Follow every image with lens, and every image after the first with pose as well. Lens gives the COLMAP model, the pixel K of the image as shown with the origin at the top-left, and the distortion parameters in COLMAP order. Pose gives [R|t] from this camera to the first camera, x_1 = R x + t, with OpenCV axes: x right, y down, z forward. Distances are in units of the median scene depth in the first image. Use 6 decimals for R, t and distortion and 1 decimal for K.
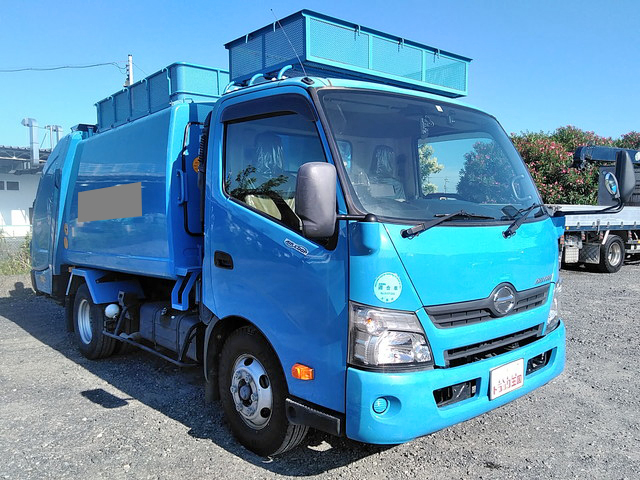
lens RADIAL K [[534.2, 0, 306.3], [0, 534.2, 257.4], [0, 0, 1]] dist [0.038839, -0.011055]
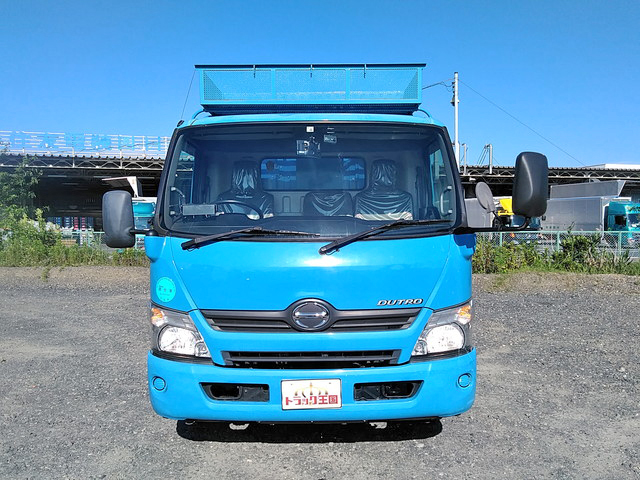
lens RADIAL K [[534.2, 0, 325.6], [0, 534.2, 261.2], [0, 0, 1]] dist [0.038839, -0.011055]
pose [[0.772137, 0.052945, -0.633247, 1.119491], [-0.056686, 0.998289, 0.014347, -0.043696], [0.632923, 0.024818, 0.773817, 0.256662]]
